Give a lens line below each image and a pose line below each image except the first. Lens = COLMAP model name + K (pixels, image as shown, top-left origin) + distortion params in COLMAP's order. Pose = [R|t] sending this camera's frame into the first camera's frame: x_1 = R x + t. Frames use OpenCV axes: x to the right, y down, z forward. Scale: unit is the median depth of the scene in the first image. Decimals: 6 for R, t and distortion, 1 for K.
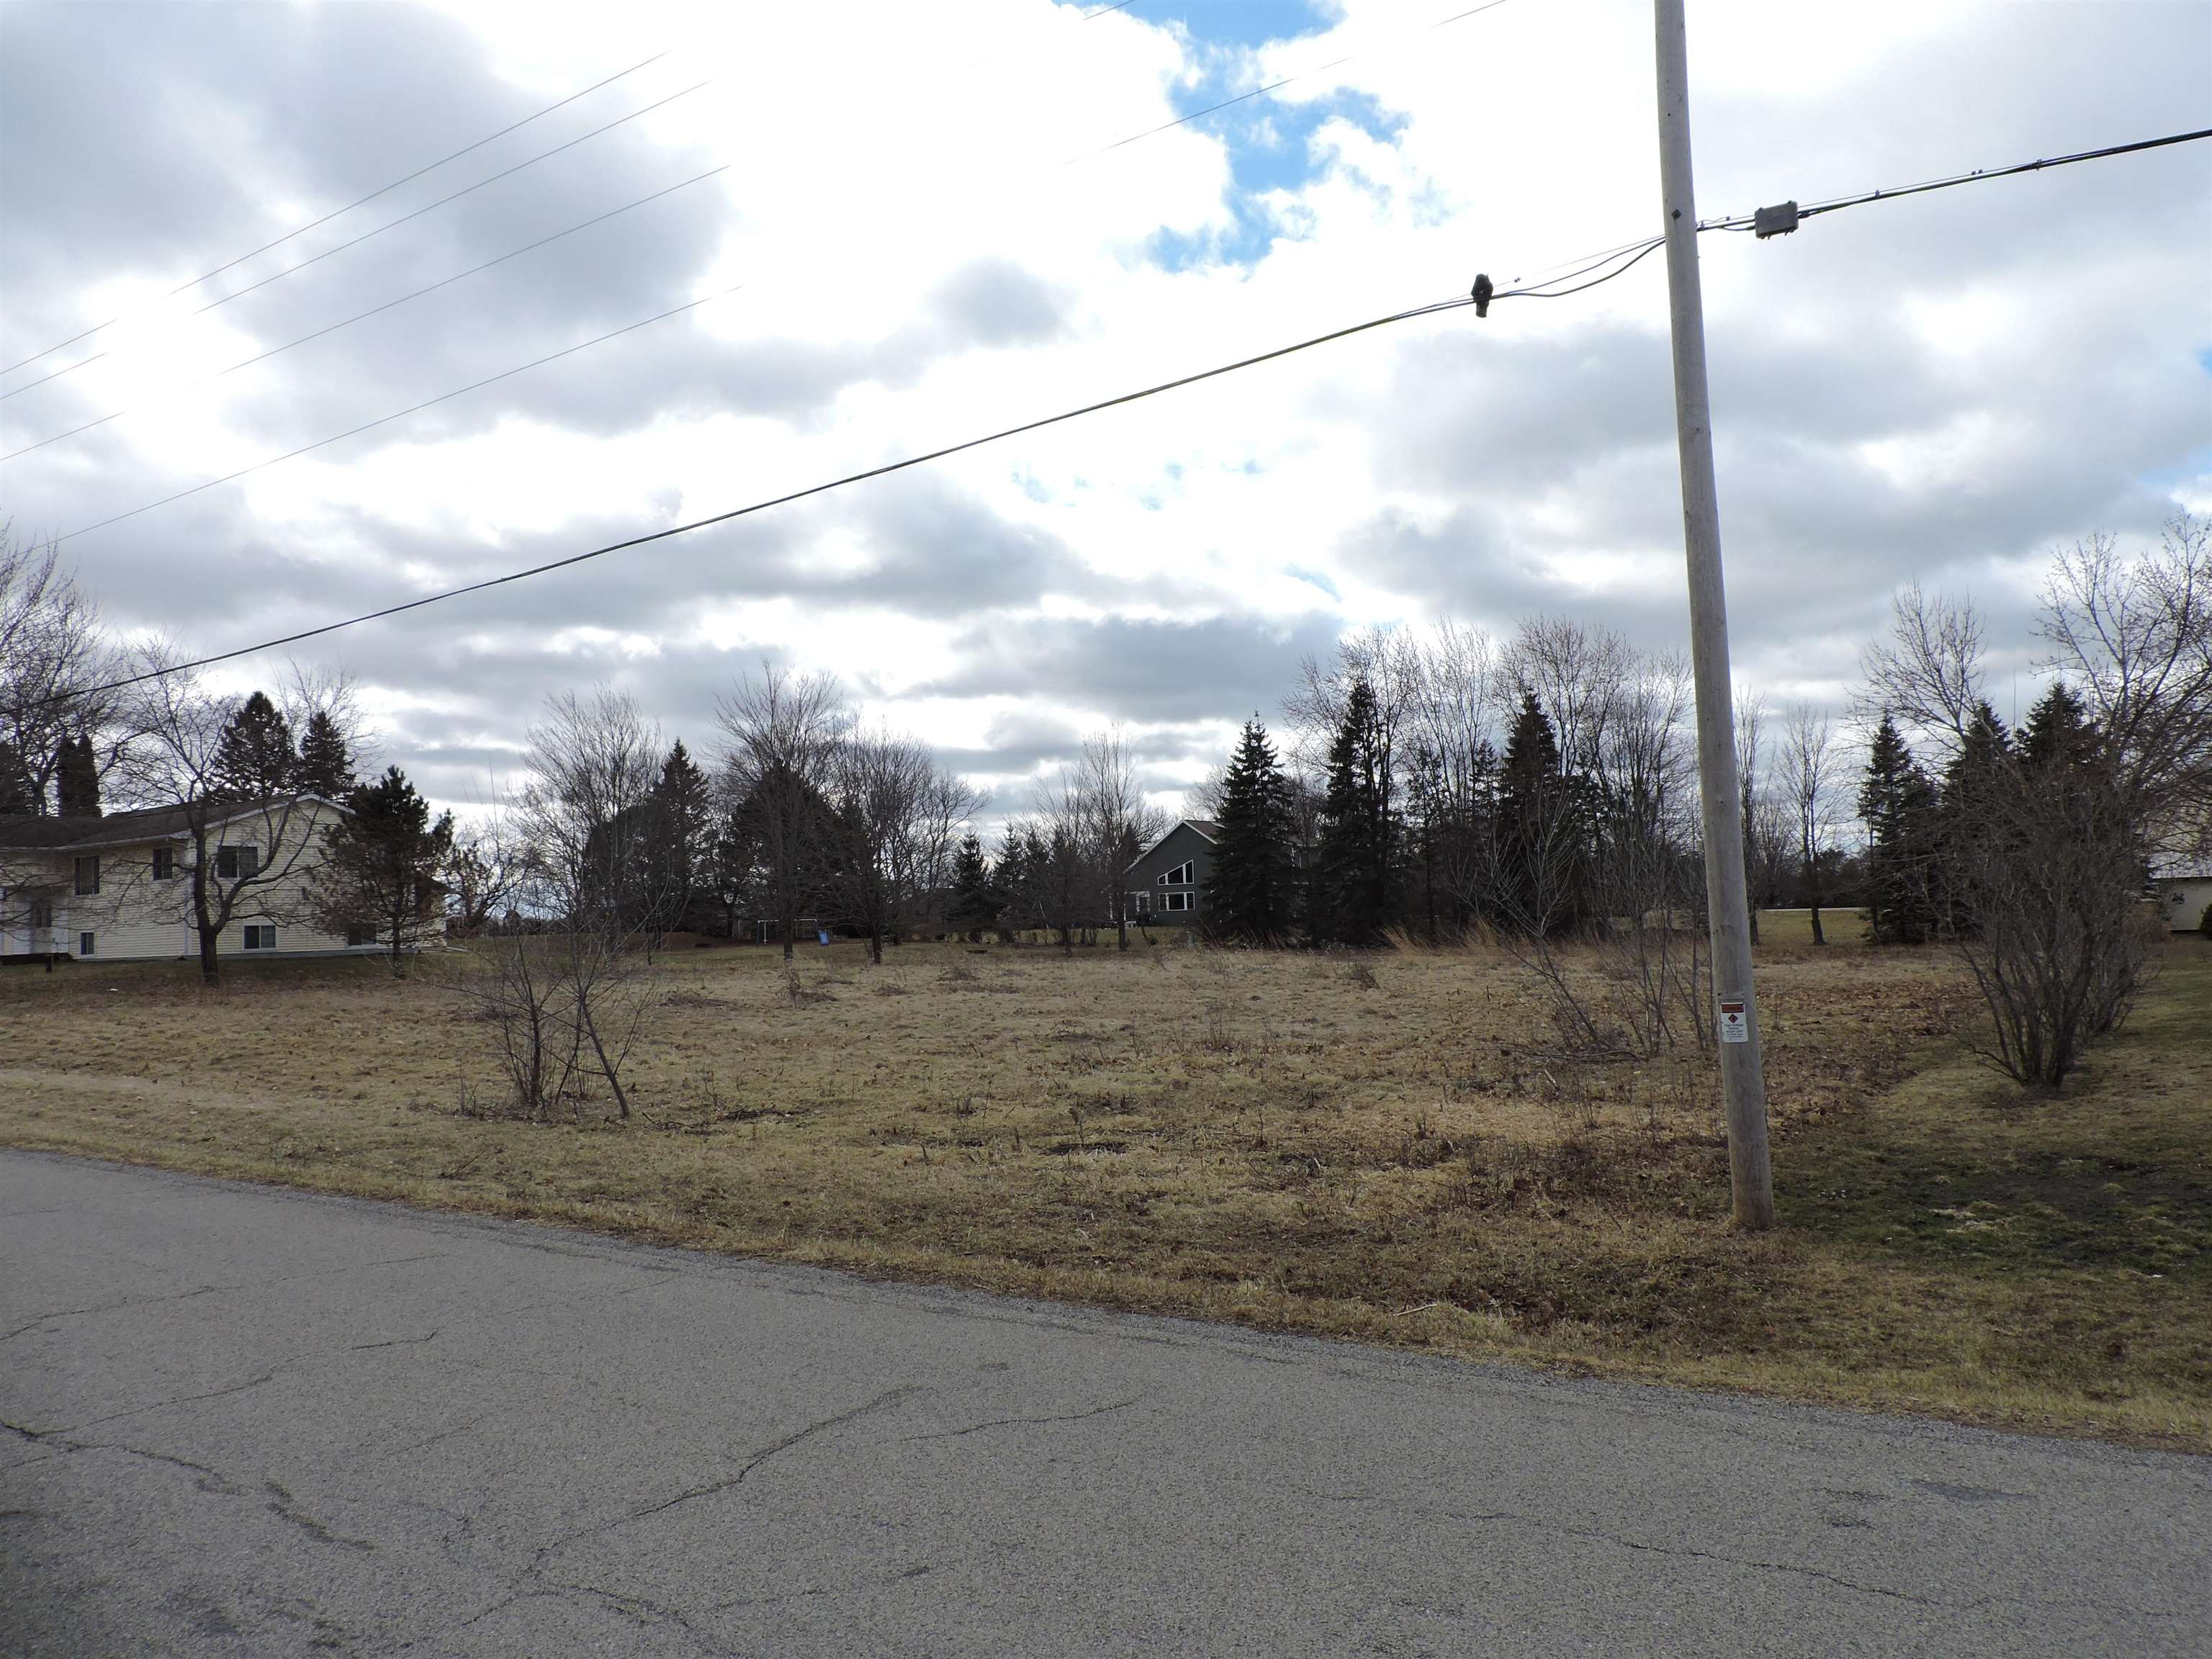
lens RADIAL K [[1572.1, 0, 1095.6], [0, 1572.1, 864.5], [0, 0, 1]] dist [-0.031595, 0.031440]
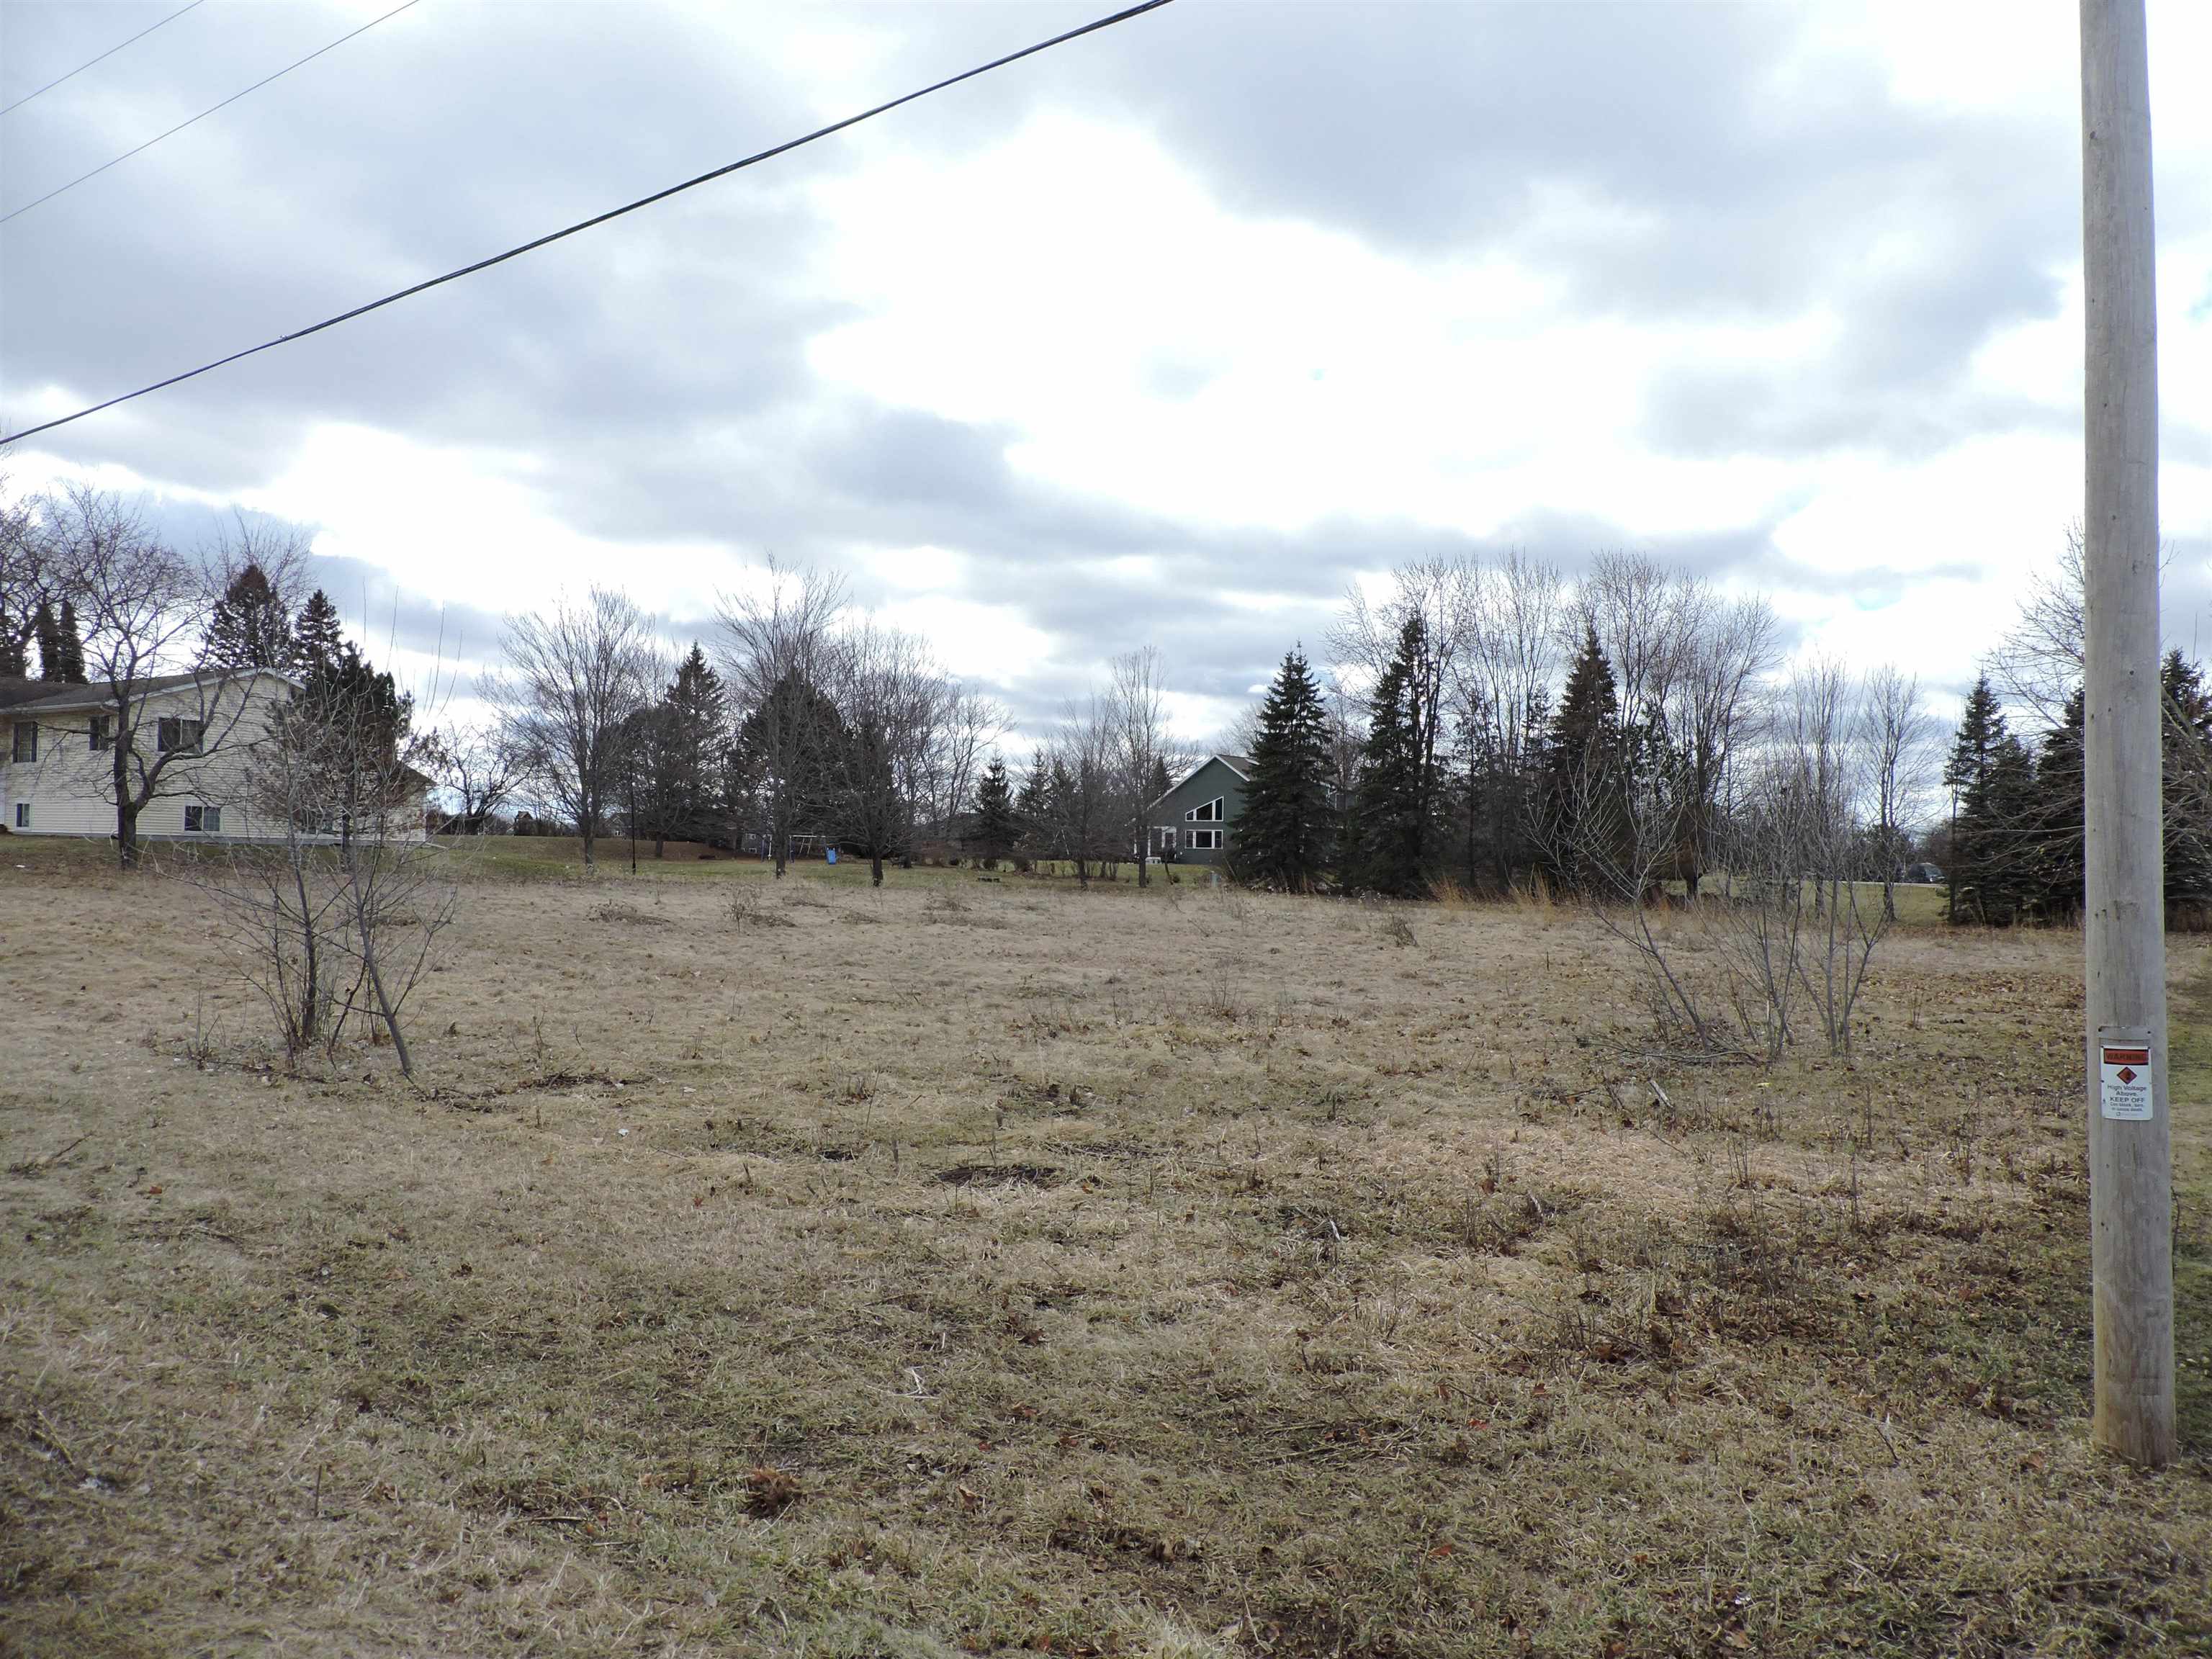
lens RADIAL K [[1572.1, 0, 1102.0], [0, 1572.1, 819.9], [0, 0, 1]] dist [-0.031595, 0.031440]
pose [[0.998329, 0.054981, -0.017798, 0.009945], [-0.054734, 0.998402, 0.014067, 0.003636], [0.018543, -0.013069, 0.999743, 0.074729]]
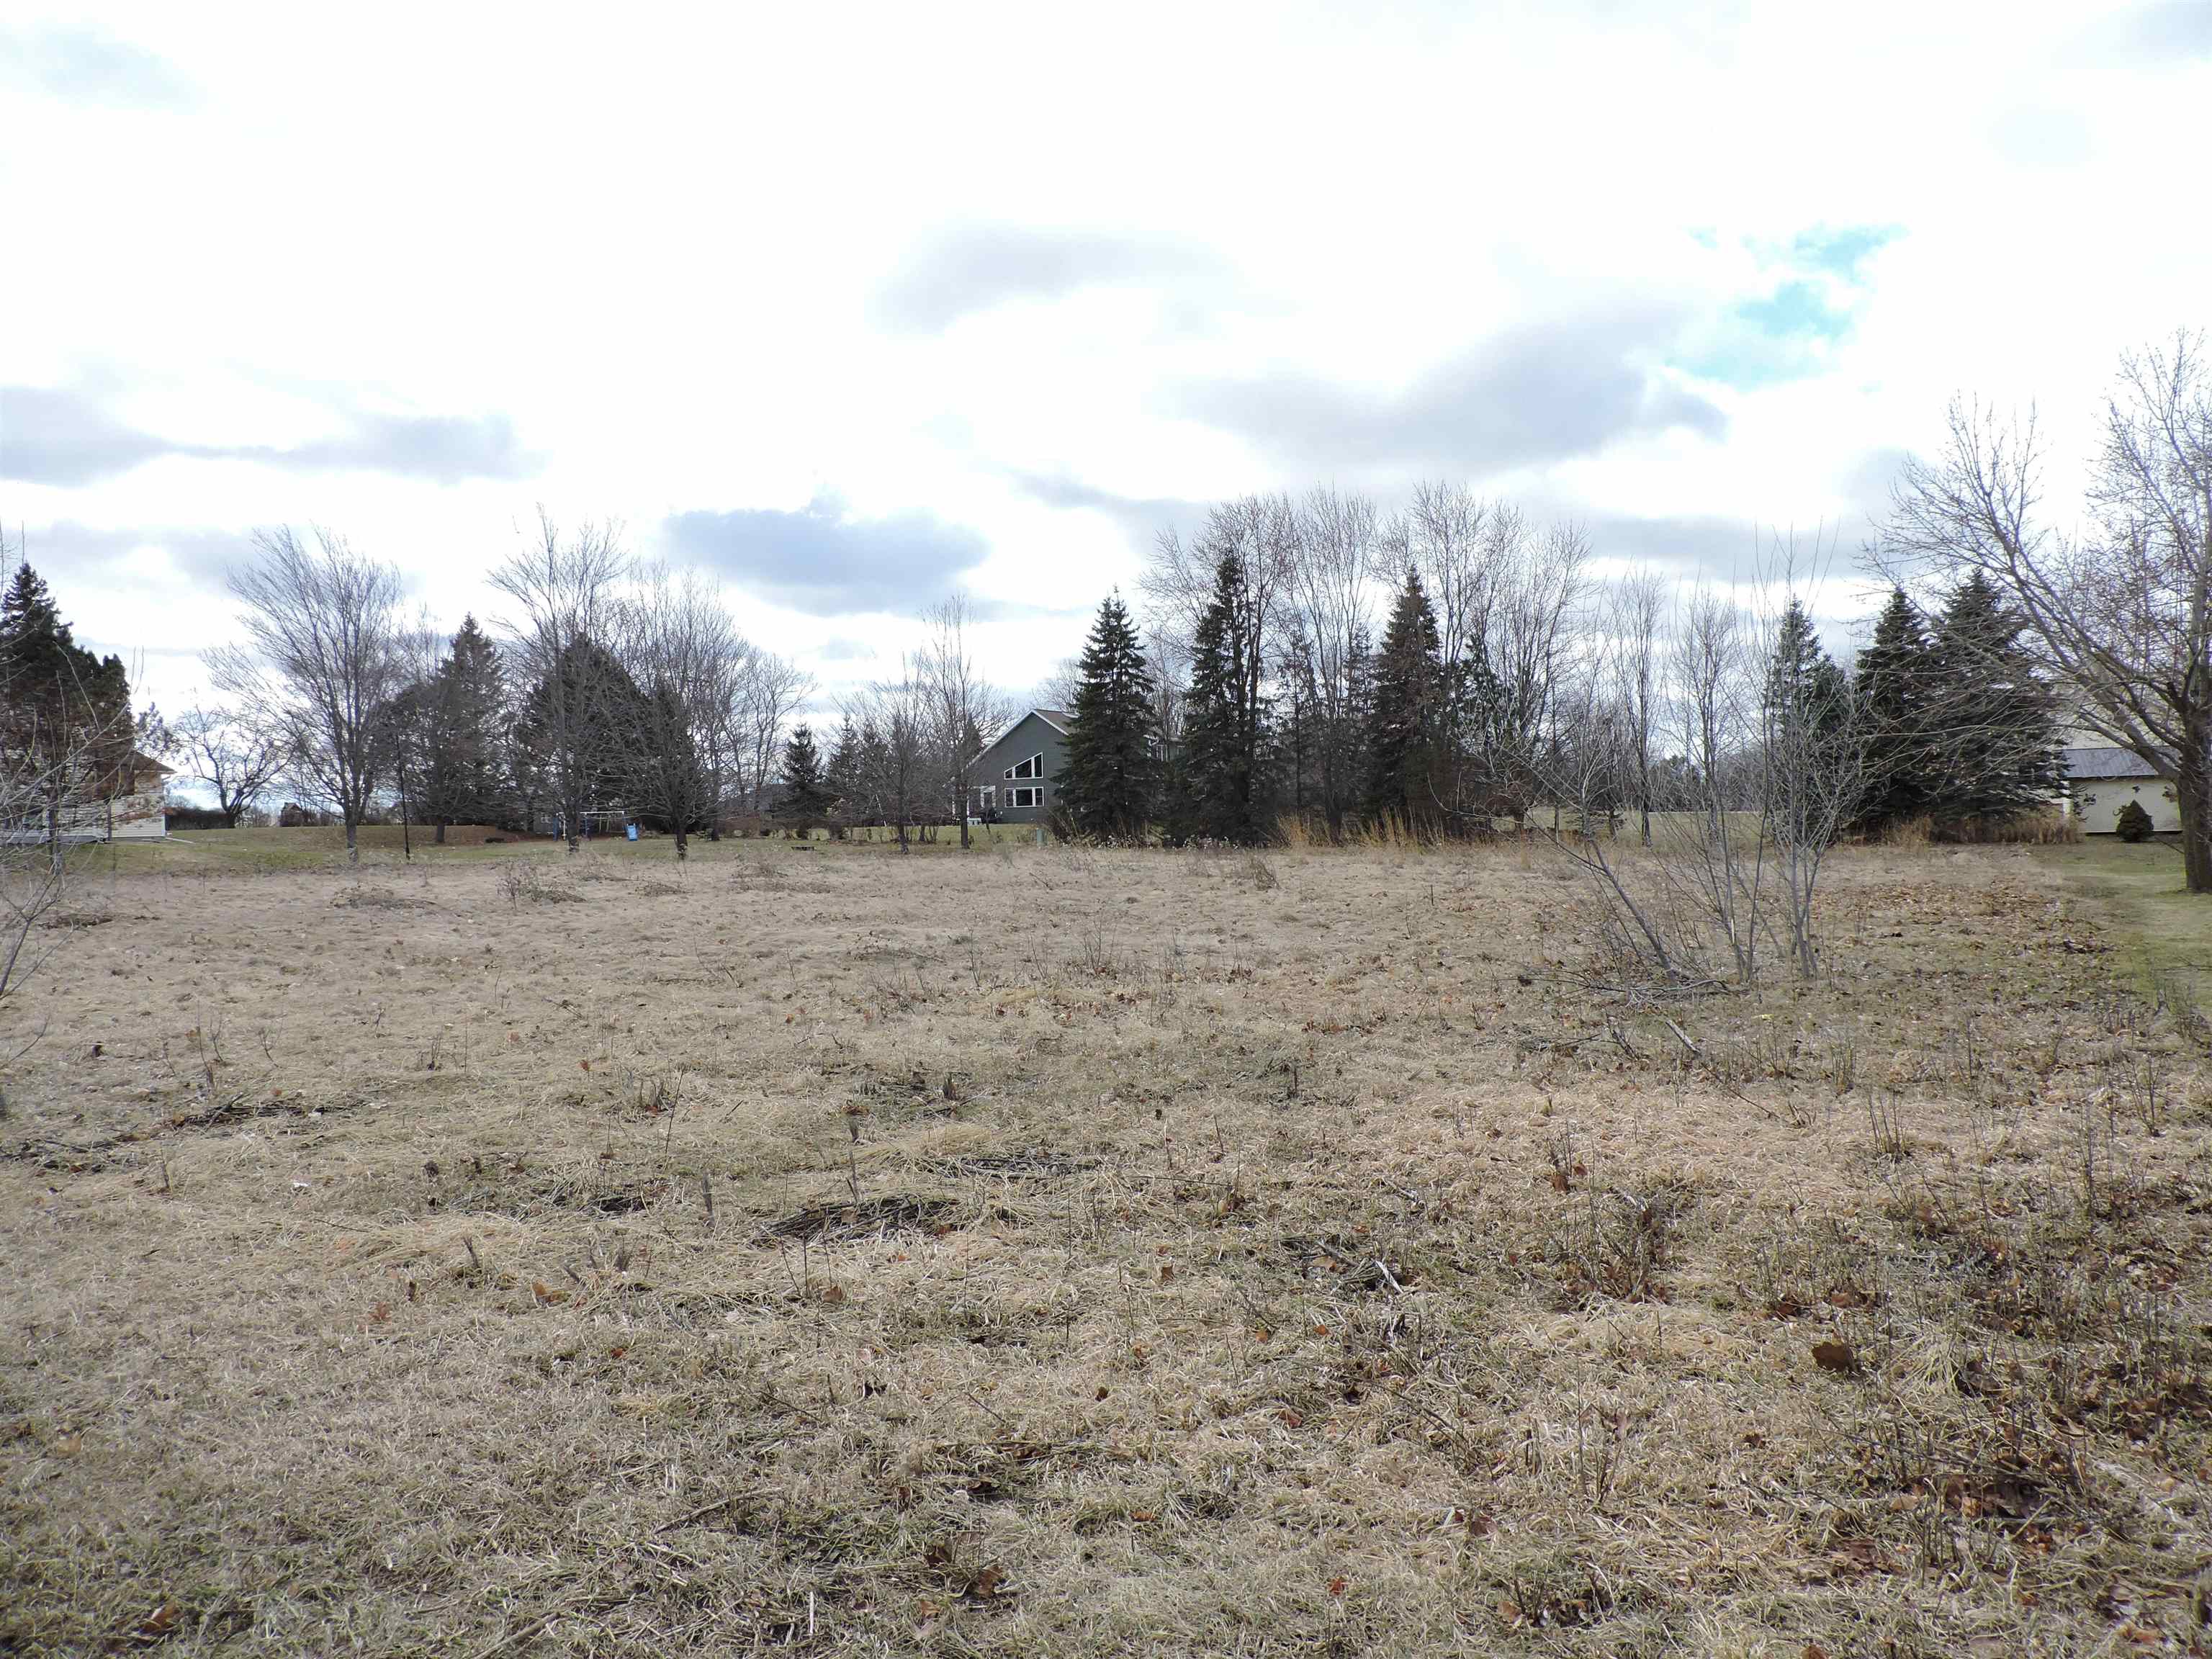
lens RADIAL K [[1572.1, 0, 1106.9], [0, 1572.1, 847.2], [0, 0, 1]] dist [-0.031595, 0.031440]
pose [[0.994416, 0.007101, 0.105292, 0.003829], [-0.012383, 0.998693, 0.049596, 0.011122], [-0.104802, -0.050623, 0.993204, 0.124495]]
